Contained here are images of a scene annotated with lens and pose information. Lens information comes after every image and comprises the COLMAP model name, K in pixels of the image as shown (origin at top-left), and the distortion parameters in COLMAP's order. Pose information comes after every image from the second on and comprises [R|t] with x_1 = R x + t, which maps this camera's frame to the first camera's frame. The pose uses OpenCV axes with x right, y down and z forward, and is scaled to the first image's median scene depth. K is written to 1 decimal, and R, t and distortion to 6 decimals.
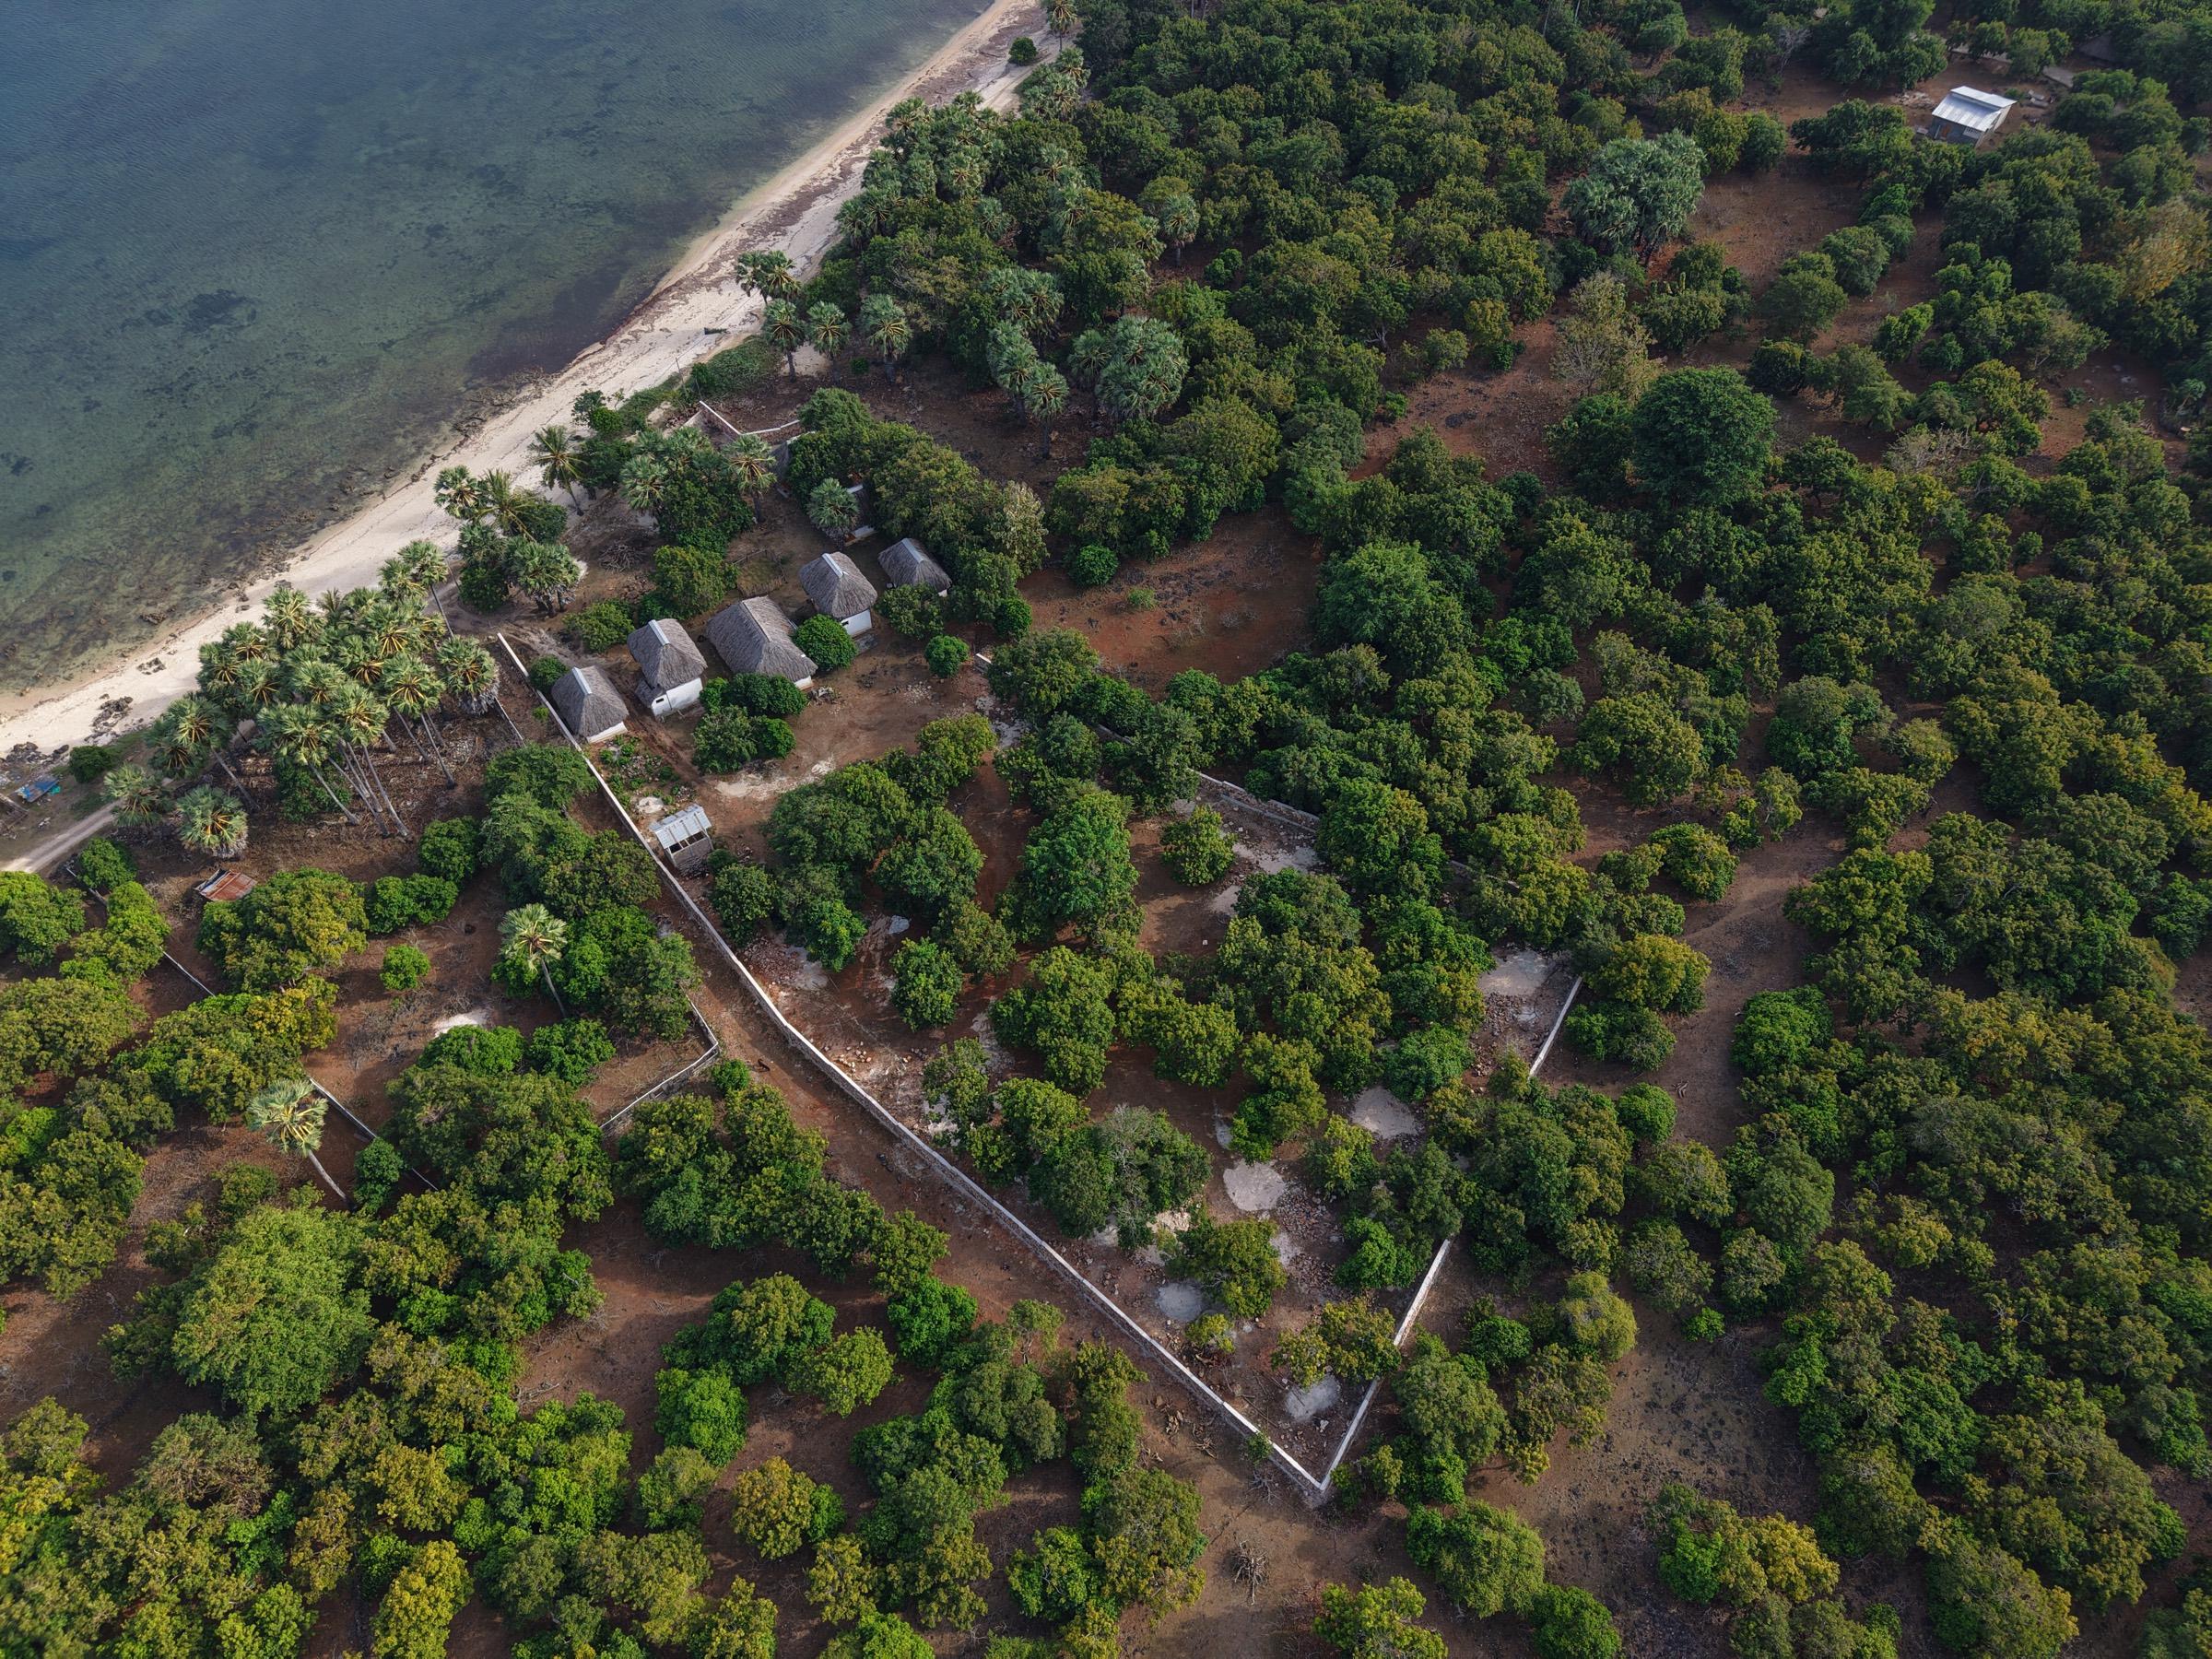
lens RADIAL K [[1489.4, 0, 1118.3], [0, 1489.4, 836.3], [0, 0, 1]] dist [0.010518, -0.009570]
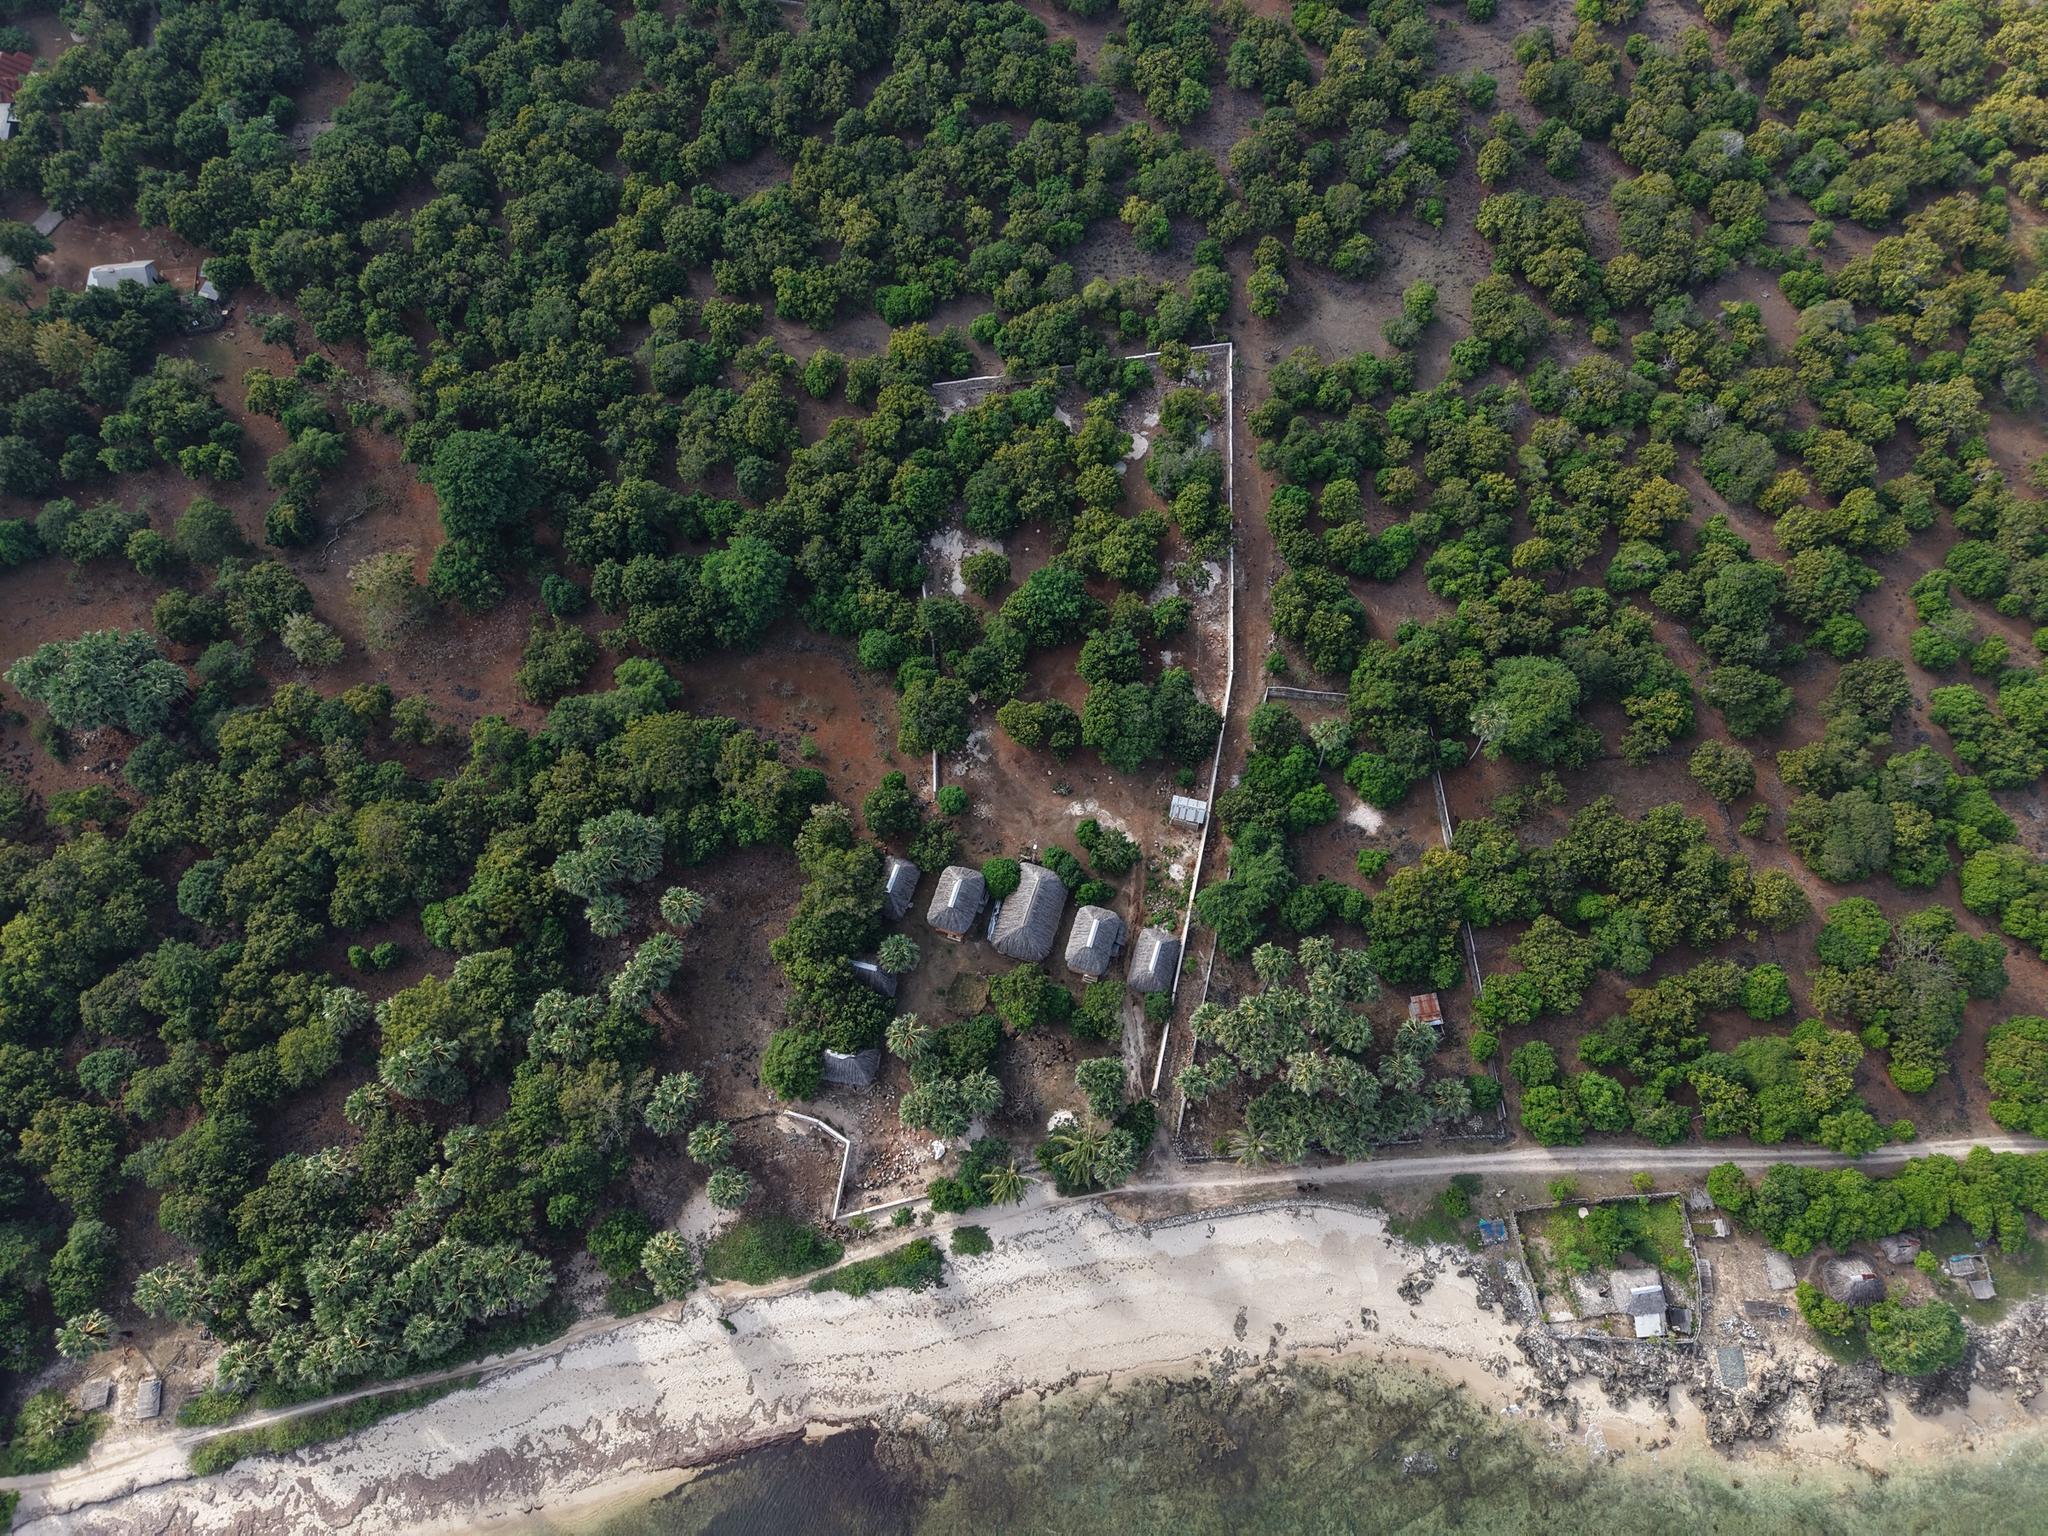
lens RADIAL K [[1379.0, 0, 1028.7], [0, 1379.0, 778.8], [0, 0, 1]] dist [0.010518, -0.009570]
pose [[-0.645442, -0.700381, 0.304748, -0.564665], [0.594725, -0.210471, 0.775890, -1.119574], [-0.479277, 0.682033, 0.552380, 0.278477]]
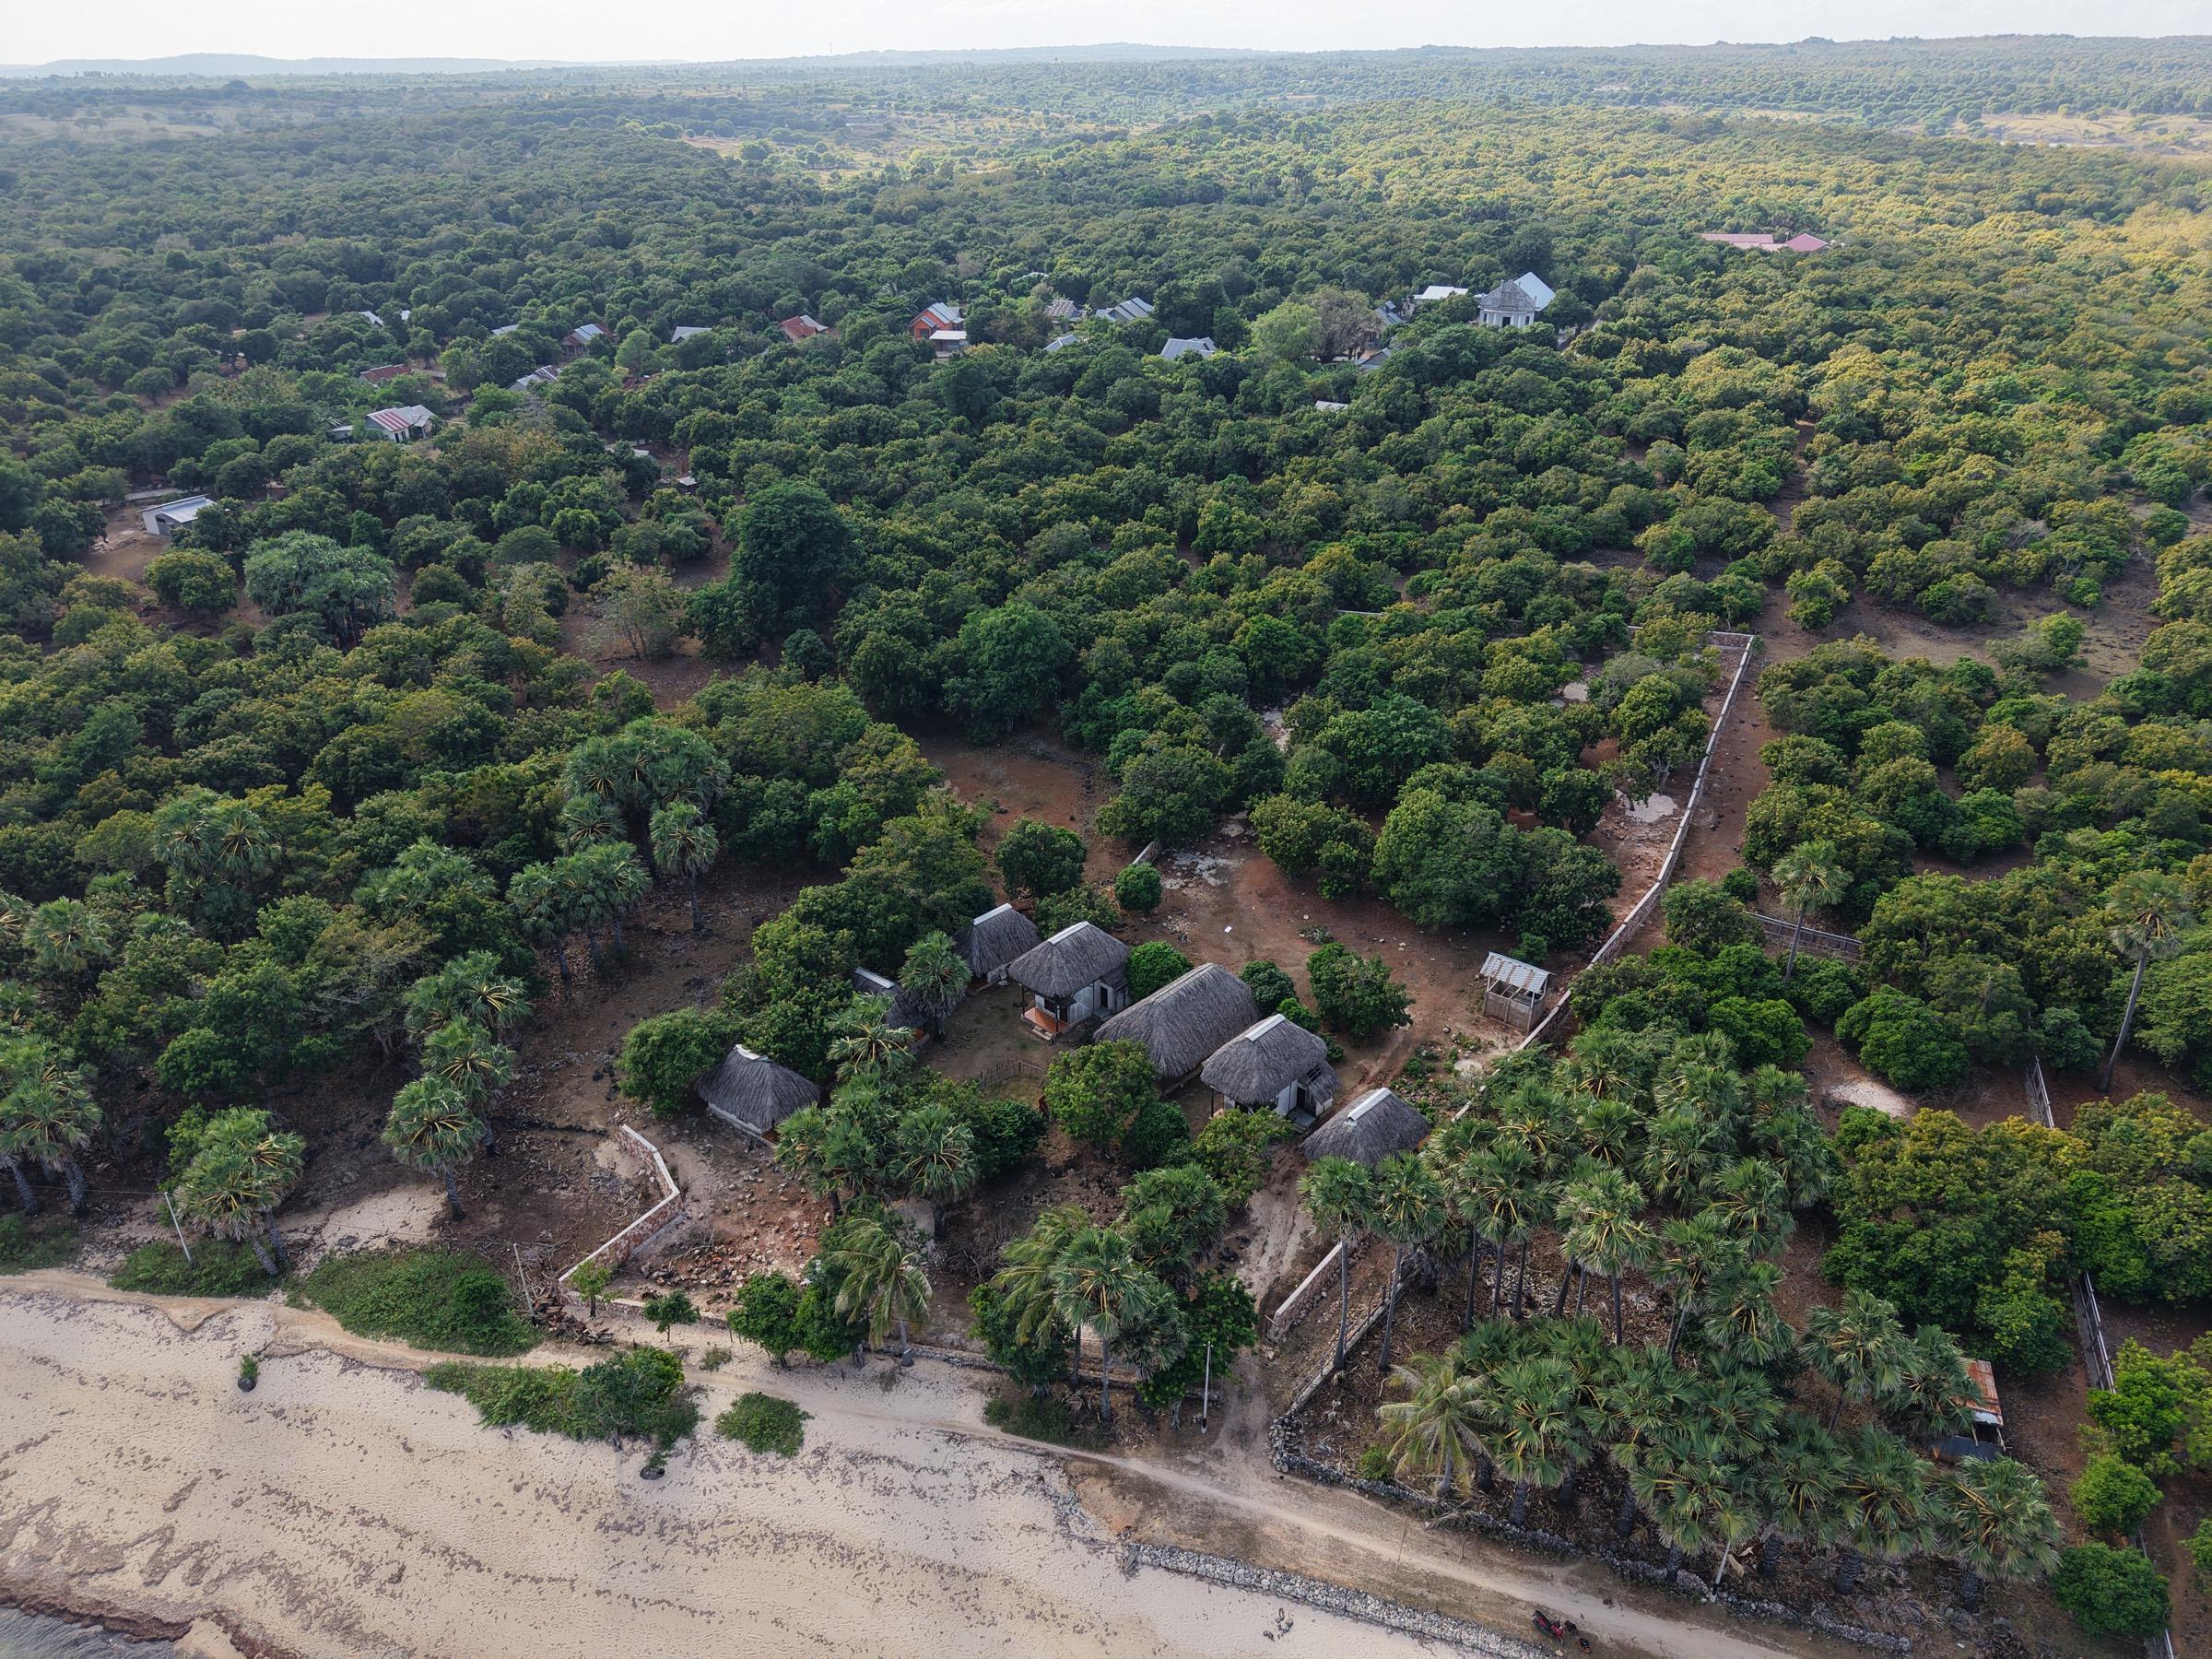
lens RADIAL K [[1489.4, 0, 1107.7], [0, 1489.4, 833.3], [0, 0, 1]] dist [0.010518, -0.009570]
pose [[-0.252047, -0.447088, 0.858245, -0.876071], [0.759770, 0.457861, 0.461641, -0.575696], [-0.599351, 0.768425, 0.224282, 0.851011]]
